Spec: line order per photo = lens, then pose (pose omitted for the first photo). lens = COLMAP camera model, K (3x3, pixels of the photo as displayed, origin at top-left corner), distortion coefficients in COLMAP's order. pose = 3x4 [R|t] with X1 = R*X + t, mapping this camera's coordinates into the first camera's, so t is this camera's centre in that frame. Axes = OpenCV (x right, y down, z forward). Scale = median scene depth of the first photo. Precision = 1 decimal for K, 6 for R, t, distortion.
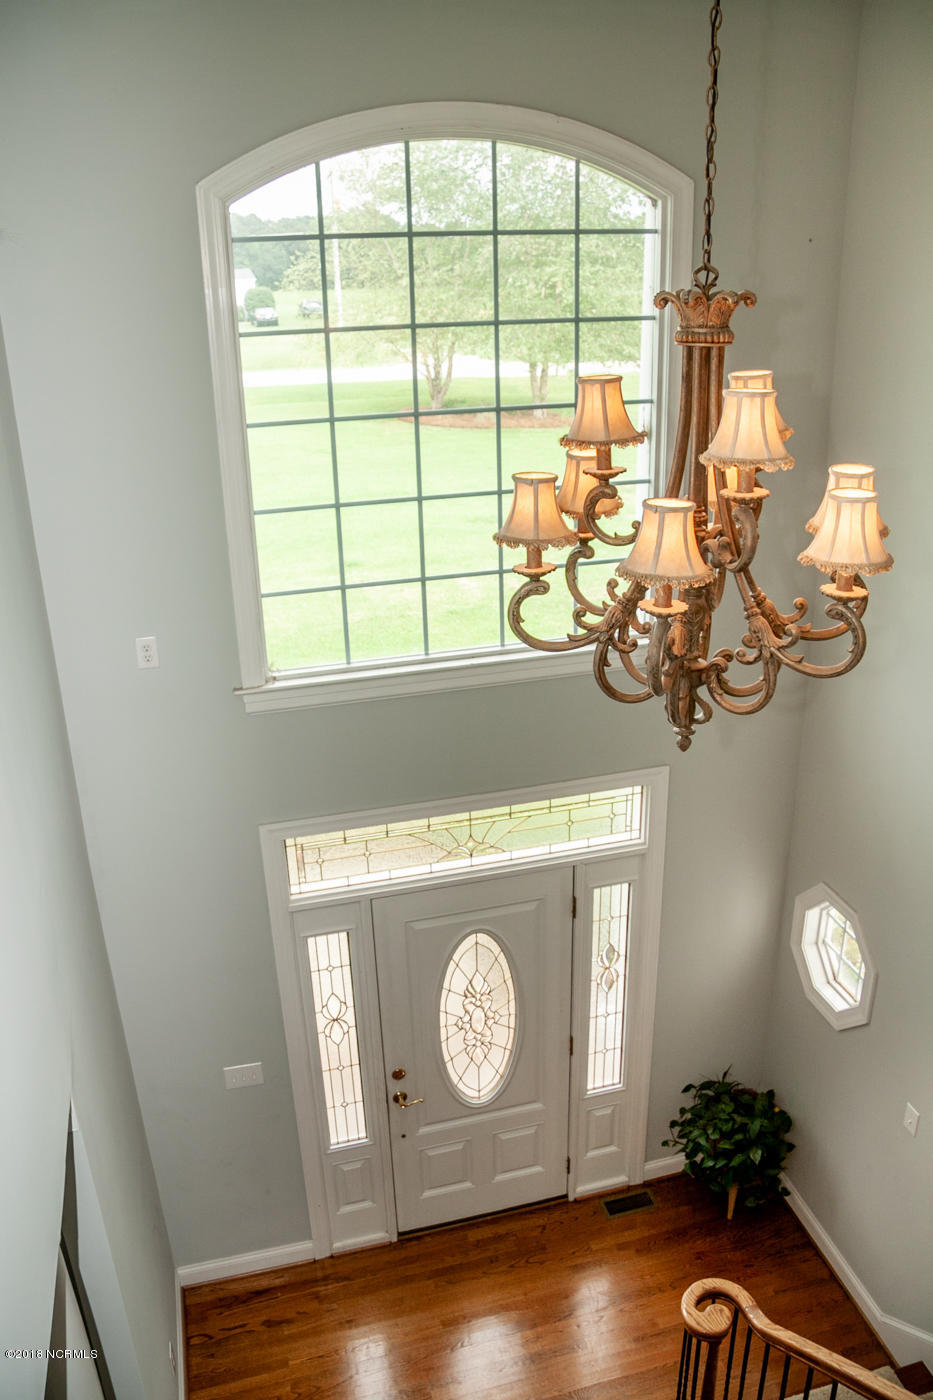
lens RADIAL K [[1101.6, 0, 466.5], [0, 1101.6, 700.0], [0, 0, 1]] dist [-0.194010, 0.154577]
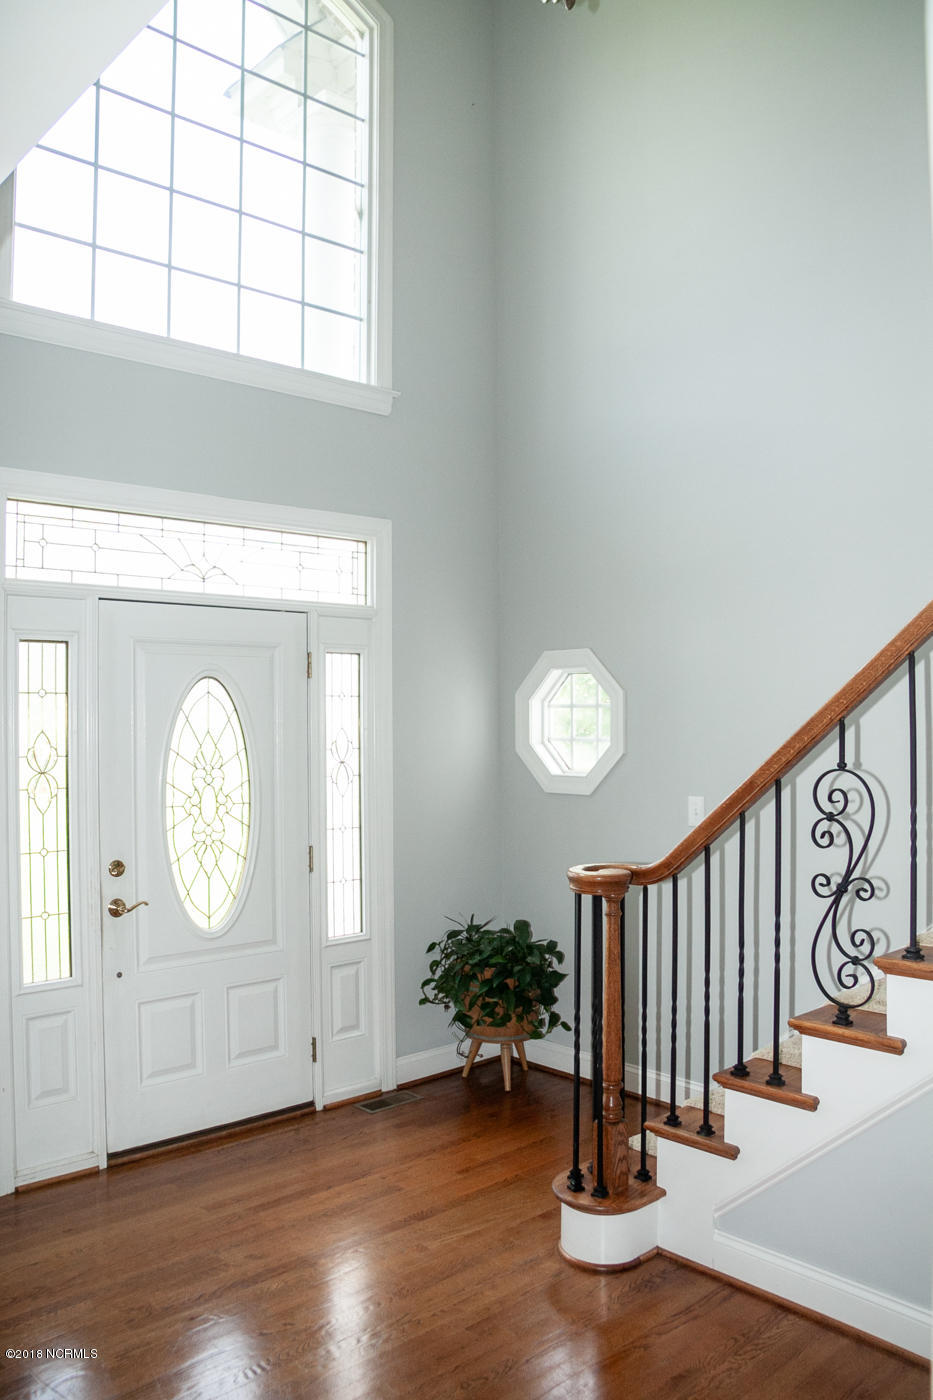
lens RADIAL K [[1101.6, 0, 466.5], [0, 1101.6, 700.0], [0, 0, 1]] dist [-0.194010, 0.154577]
pose [[0.888631, 0.026565, 0.457854, -0.195850], [0.156998, 0.920383, -0.358114, 0.547527], [-0.430914, 0.390114, 0.813710, 0.207100]]
